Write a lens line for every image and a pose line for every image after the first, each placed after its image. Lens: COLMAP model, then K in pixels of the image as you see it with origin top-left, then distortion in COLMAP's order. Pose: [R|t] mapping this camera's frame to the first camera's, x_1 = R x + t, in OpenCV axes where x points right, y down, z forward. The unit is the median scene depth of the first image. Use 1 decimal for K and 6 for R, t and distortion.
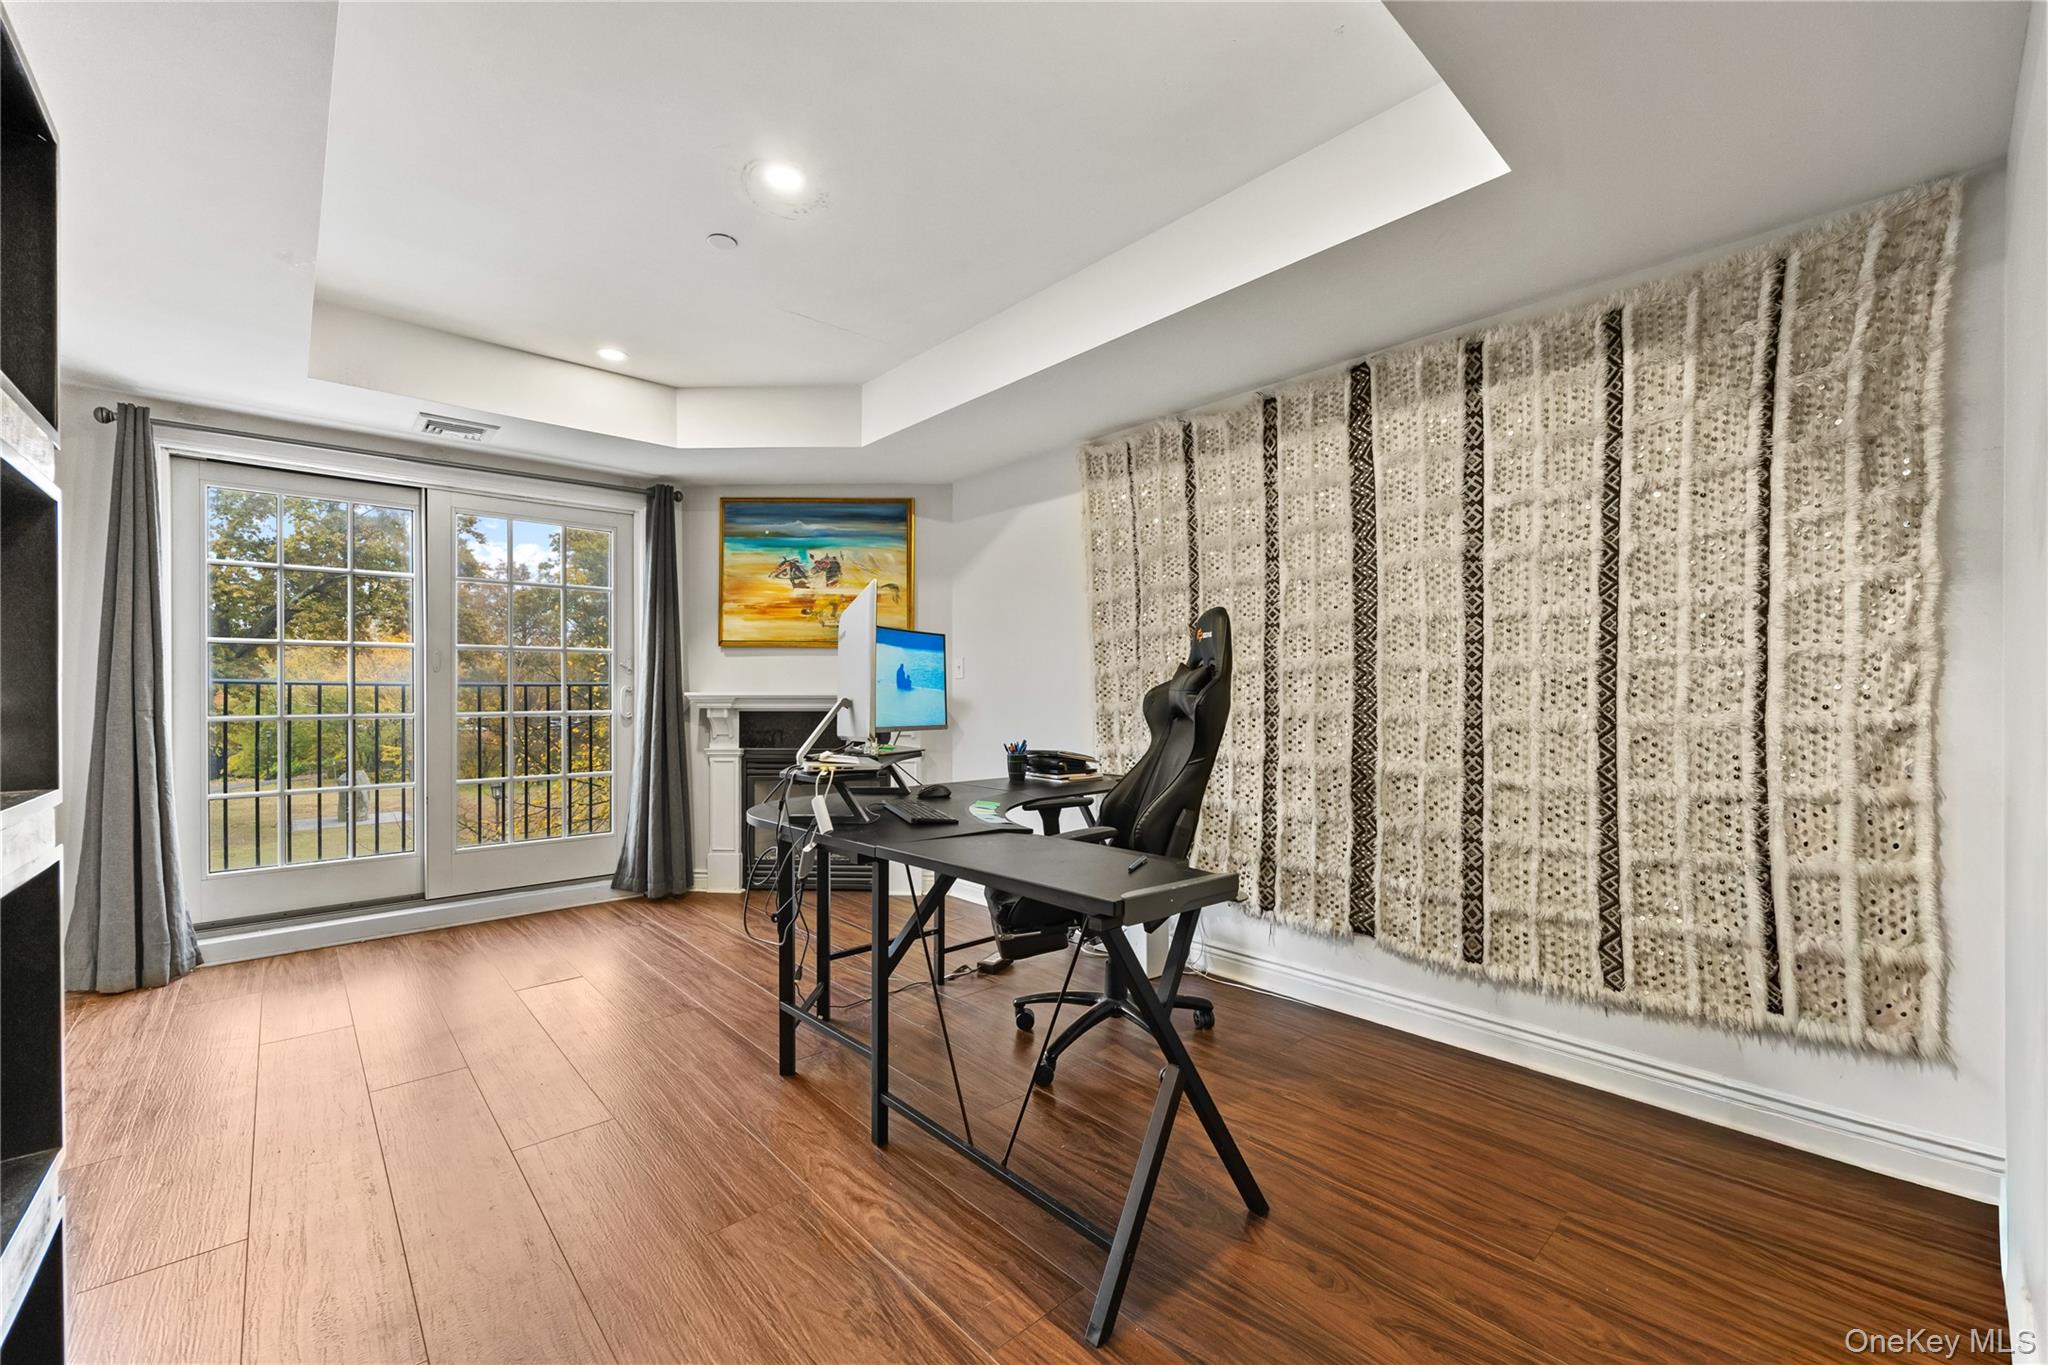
lens RADIAL K [[831.1, 0, 1025.7], [0, 831.1, 690.0], [0, 0, 1]] dist [-0.001069, 0.000862]
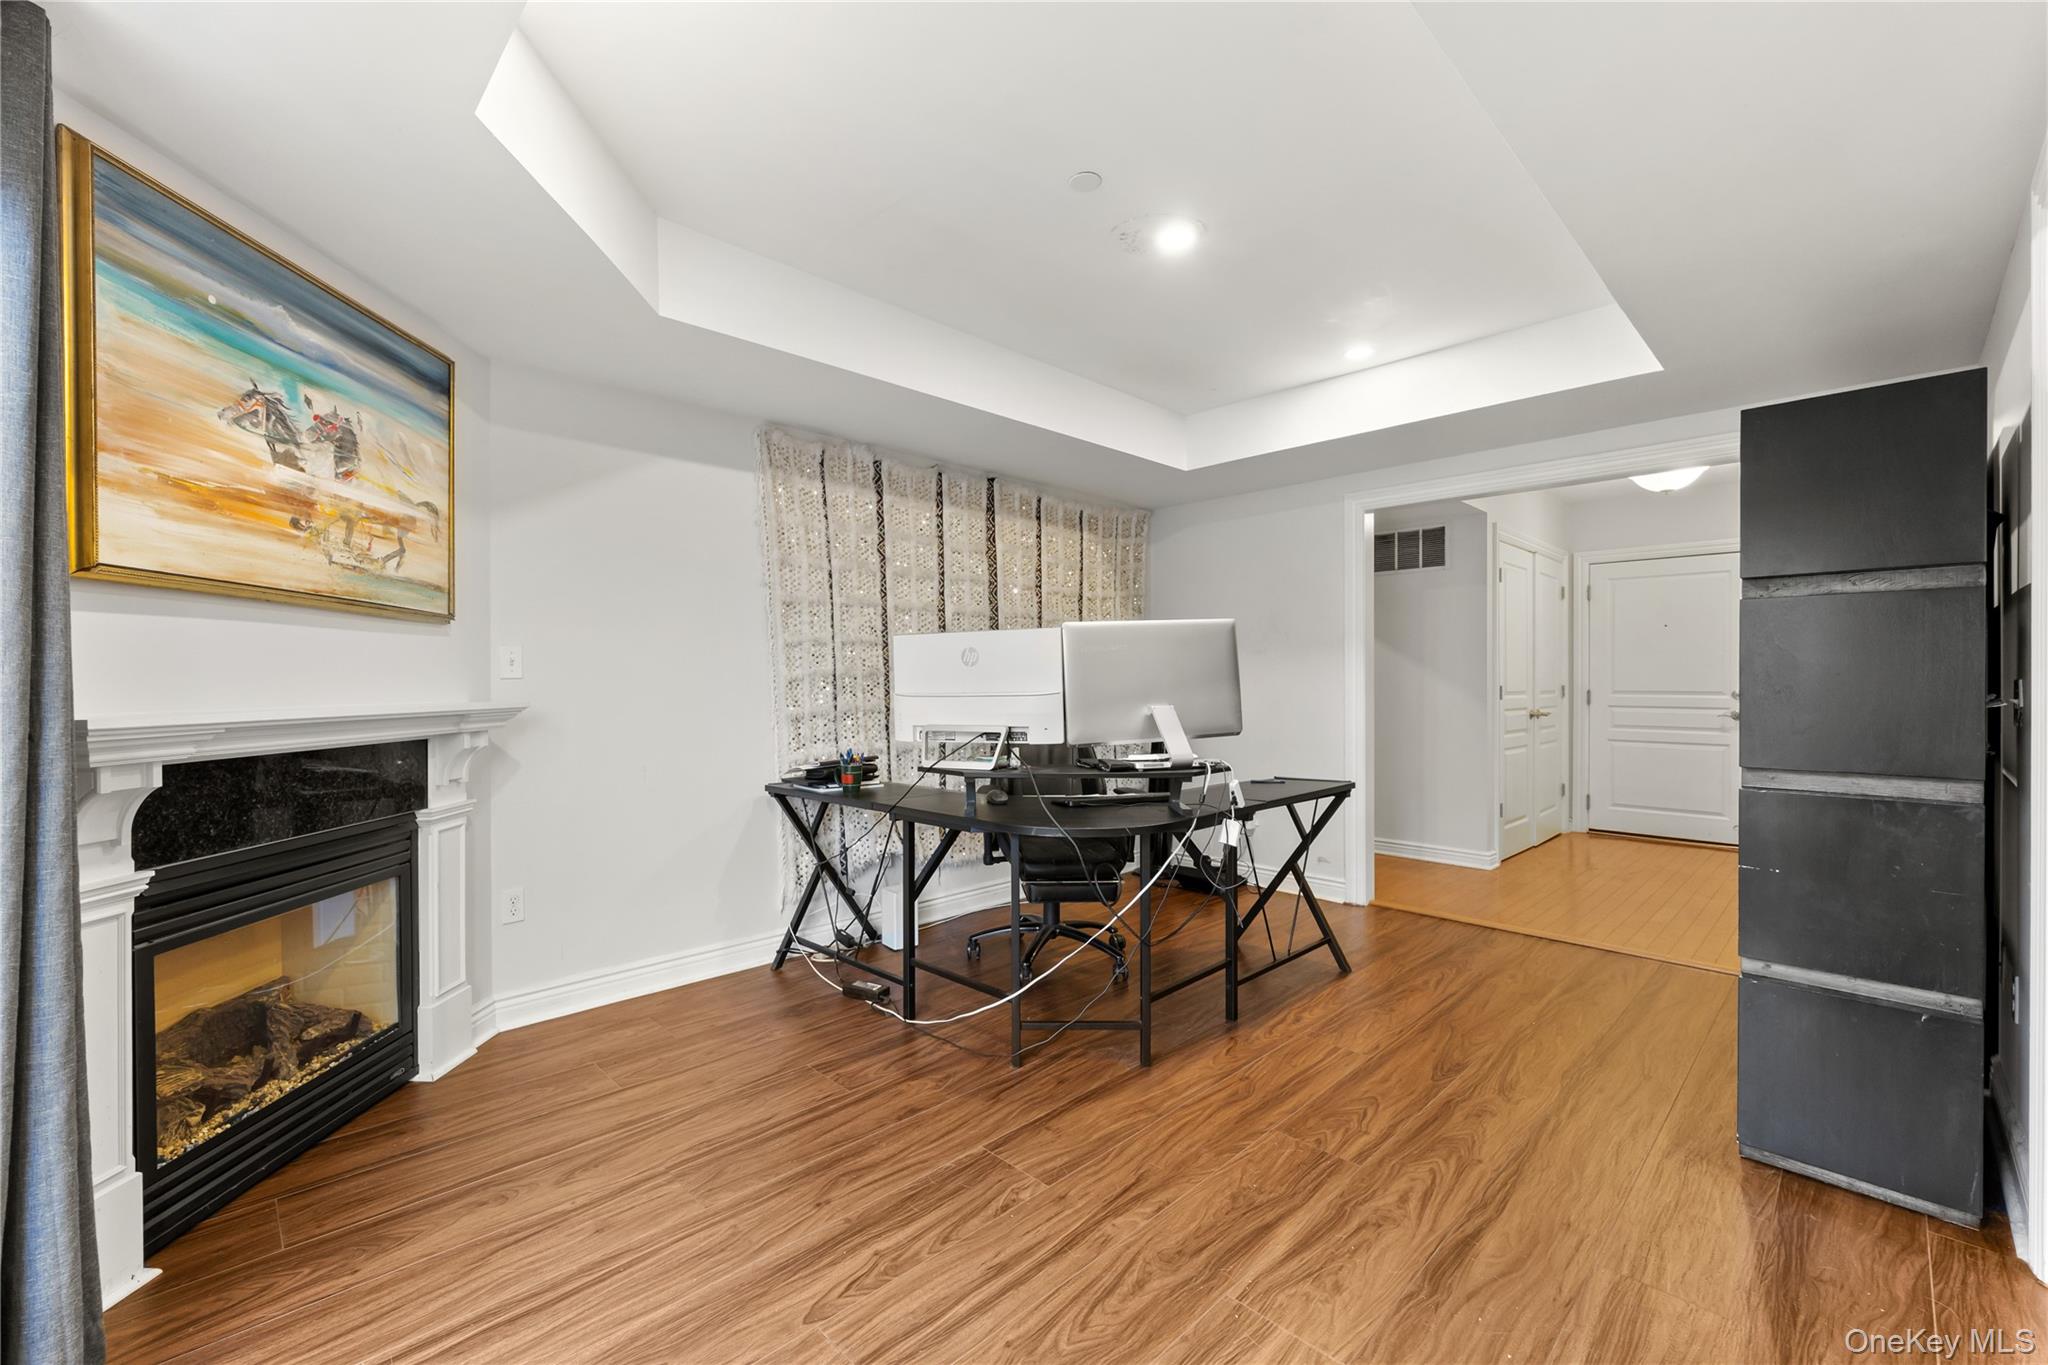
lens RADIAL K [[831.1, 0, 969.4], [0, 831.1, 683.3], [0, 0, 1]] dist [-0.001069, 0.000862]
pose [[-0.010770, -0.005451, 0.999927, -0.706908], [-0.004841, 0.999974, 0.005399, -0.014609], [-0.999930, -0.004783, -0.010796, 0.653604]]
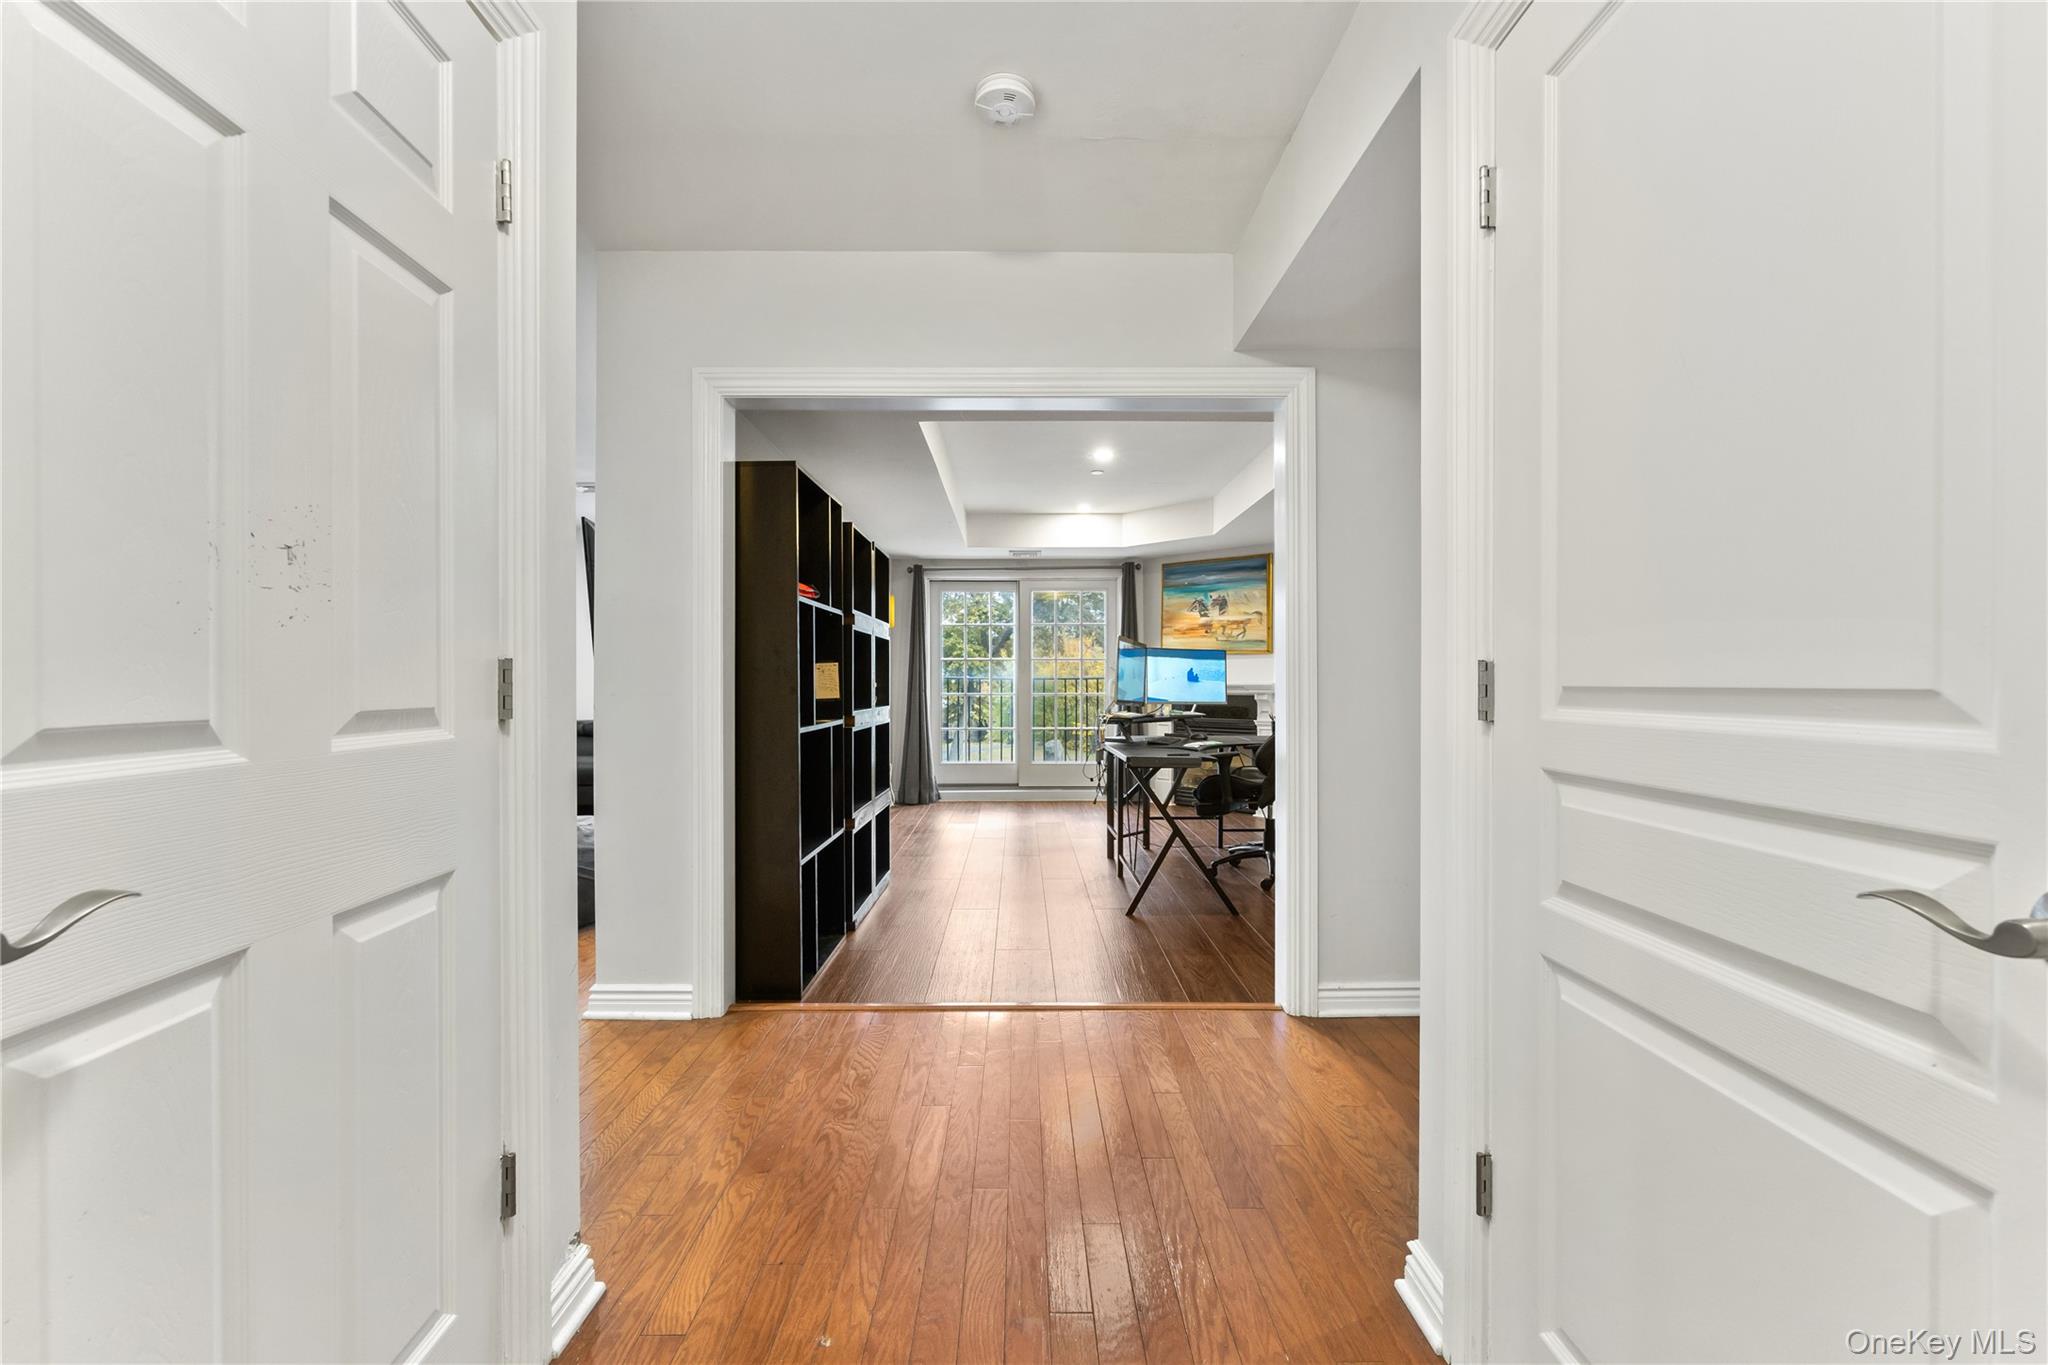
lens RADIAL K [[831.1, 0, 1023.0], [0, 831.1, 676.4], [0, 0, 1]] dist [-0.001069, 0.000862]
pose [[0.744352, -0.003754, -0.667777, 0.531349], [0.001657, 0.999992, -0.003774, -0.004076], [0.667785, 0.001703, 0.744352, -0.412592]]
